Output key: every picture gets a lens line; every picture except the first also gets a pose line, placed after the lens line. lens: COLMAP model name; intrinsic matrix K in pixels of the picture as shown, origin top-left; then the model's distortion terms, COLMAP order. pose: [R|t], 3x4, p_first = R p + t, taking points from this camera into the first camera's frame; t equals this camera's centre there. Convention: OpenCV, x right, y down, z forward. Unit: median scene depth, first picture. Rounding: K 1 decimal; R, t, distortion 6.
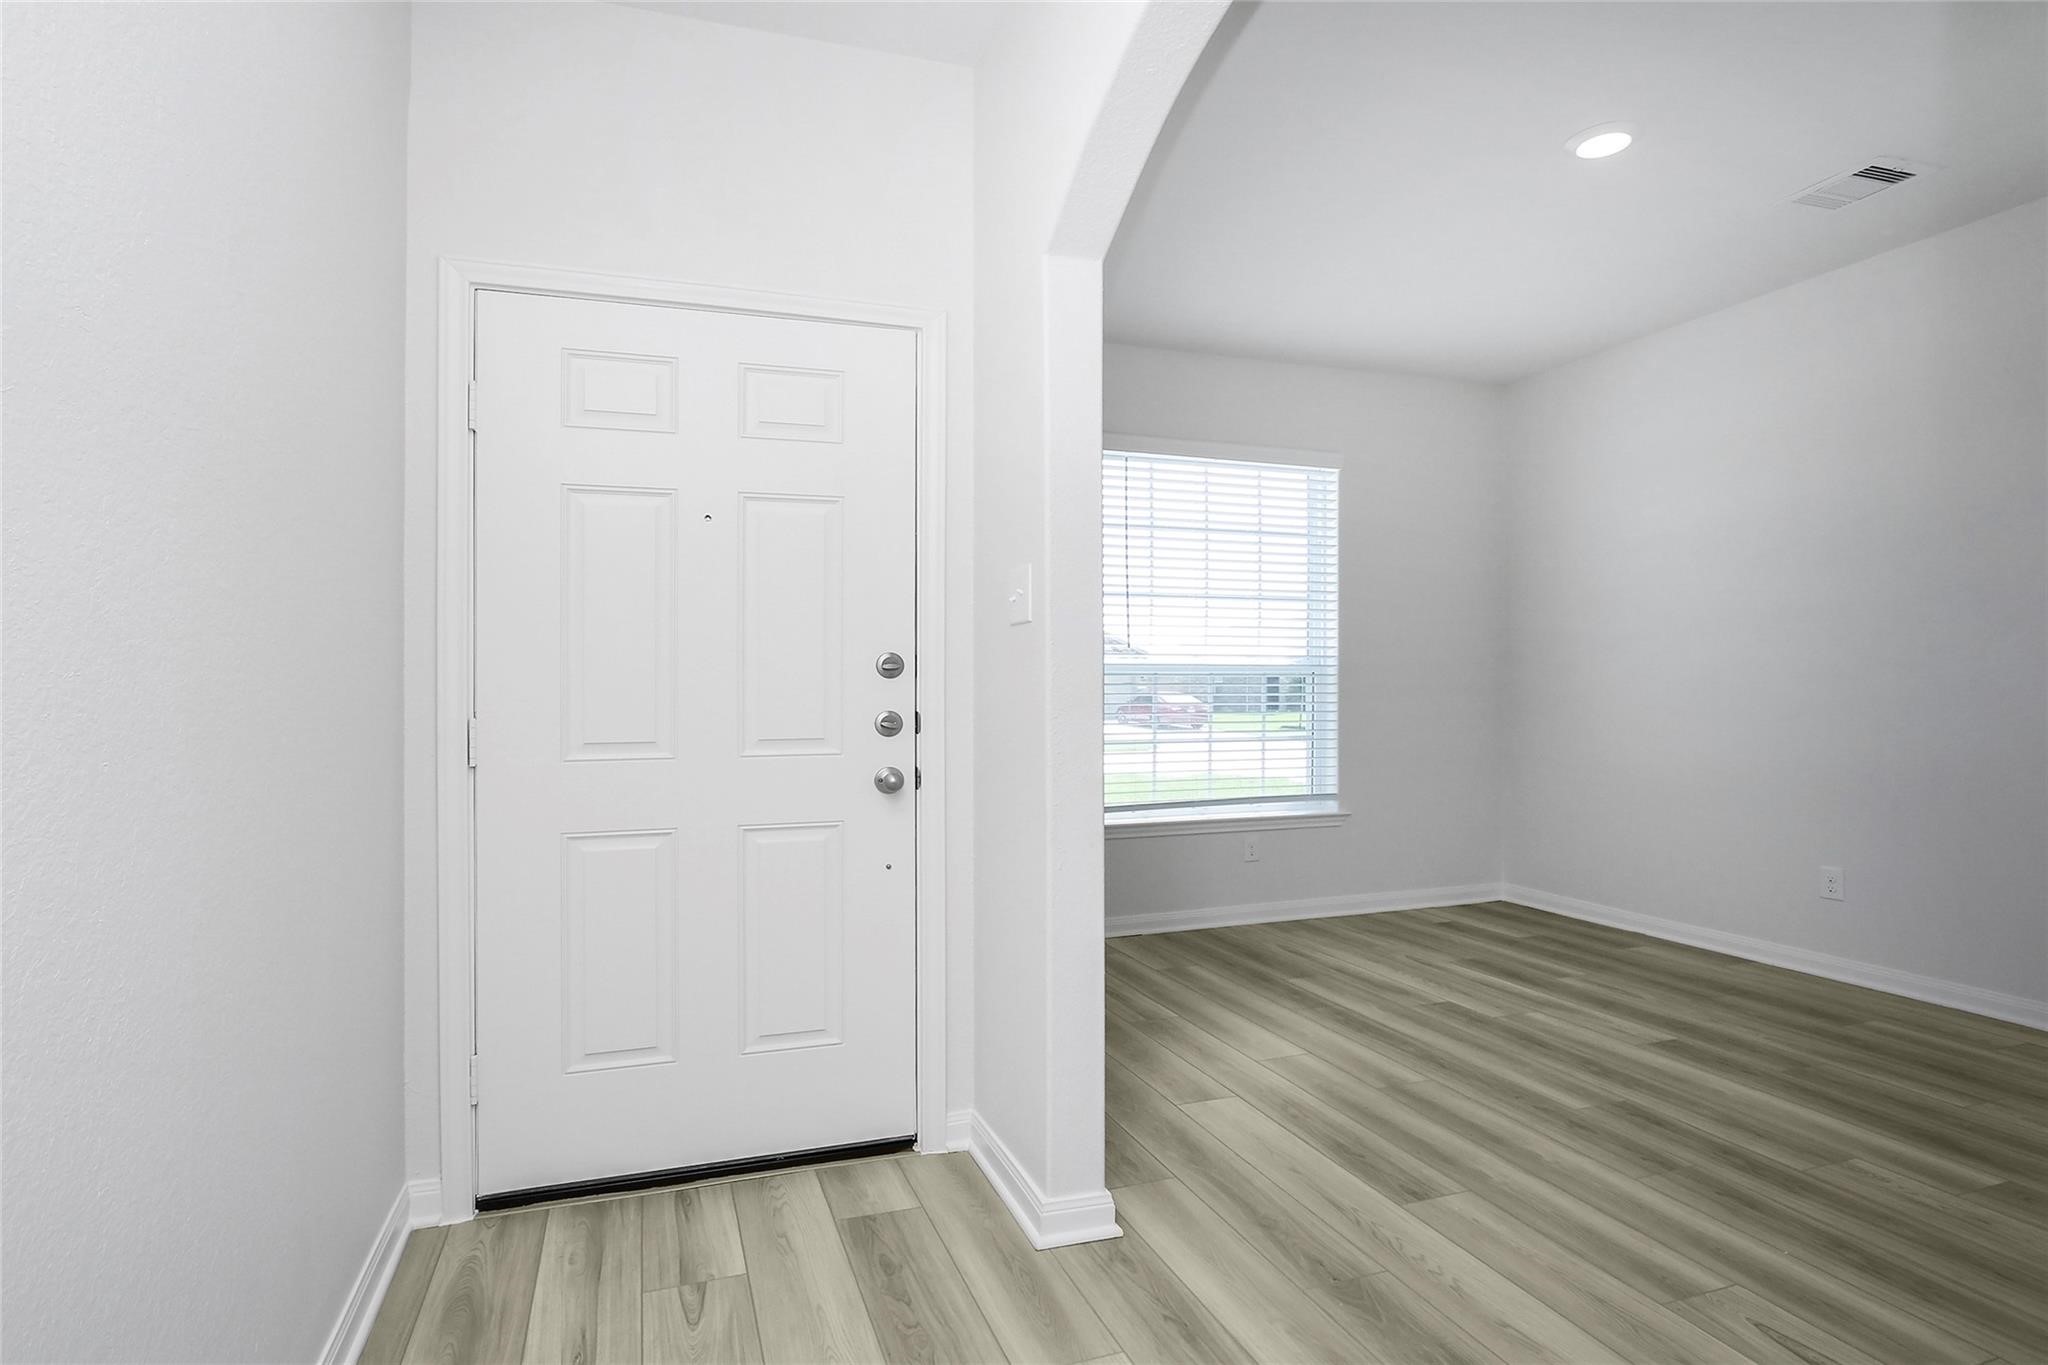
lens RADIAL K [[1066.3, 0, 1017.2], [0, 1066.3, 678.8], [0, 0, 1]] dist [-0.006444, 0.000489]
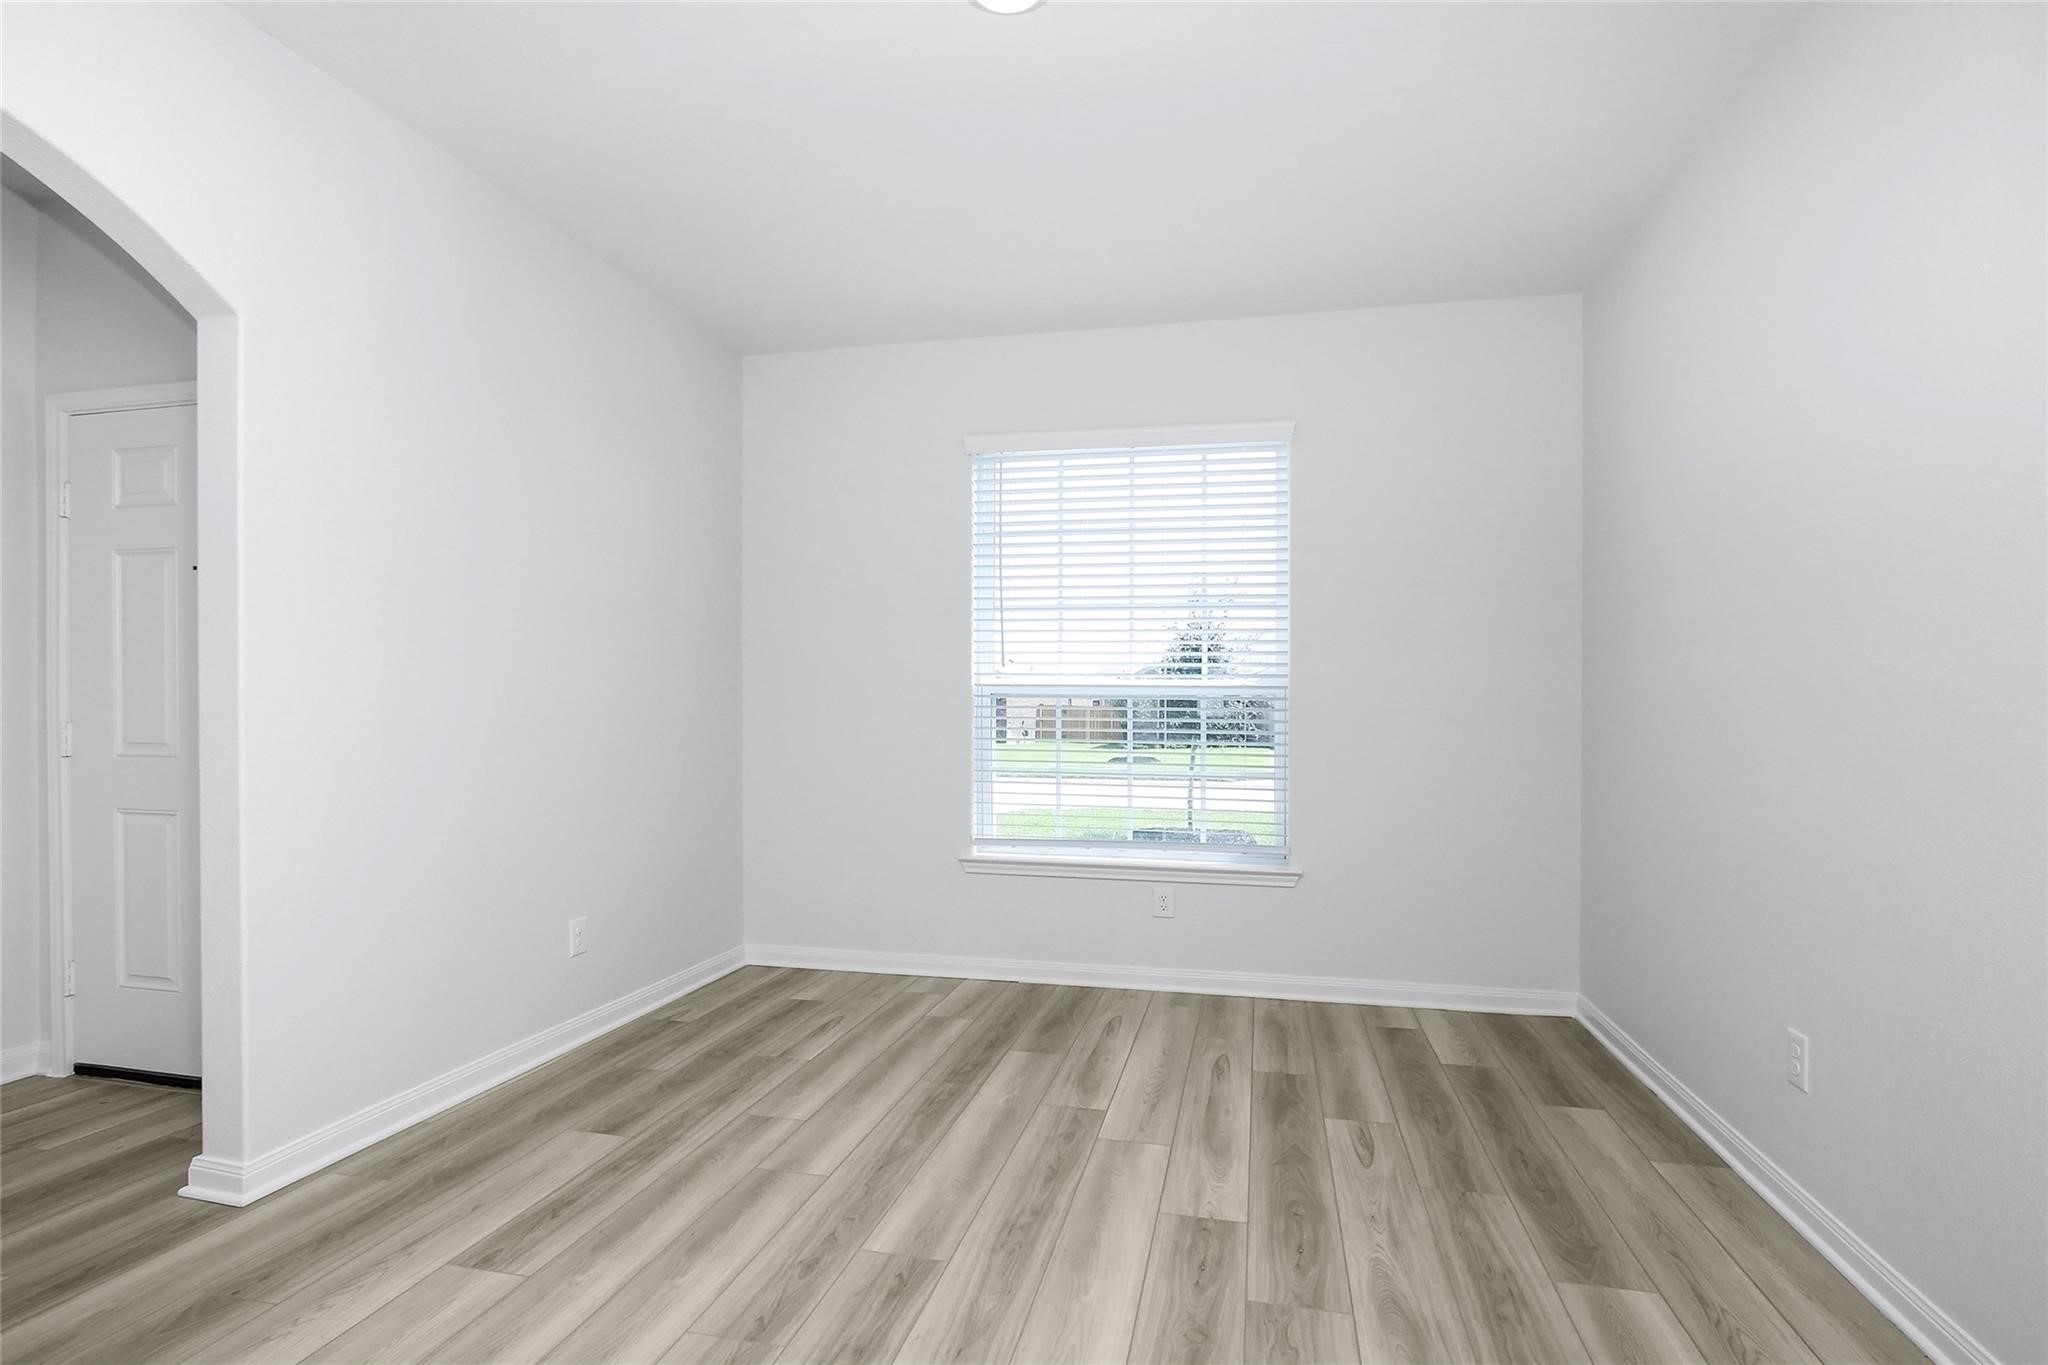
lens RADIAL K [[1066.3, 0, 1014.3], [0, 1066.3, 696.2], [0, 0, 1]] dist [-0.006444, 0.000489]
pose [[0.838647, 0.004115, -0.544660, 0.778698], [-0.008621, 0.999946, -0.005719, 0.001873], [0.544607, 0.009492, 0.838638, 0.300497]]
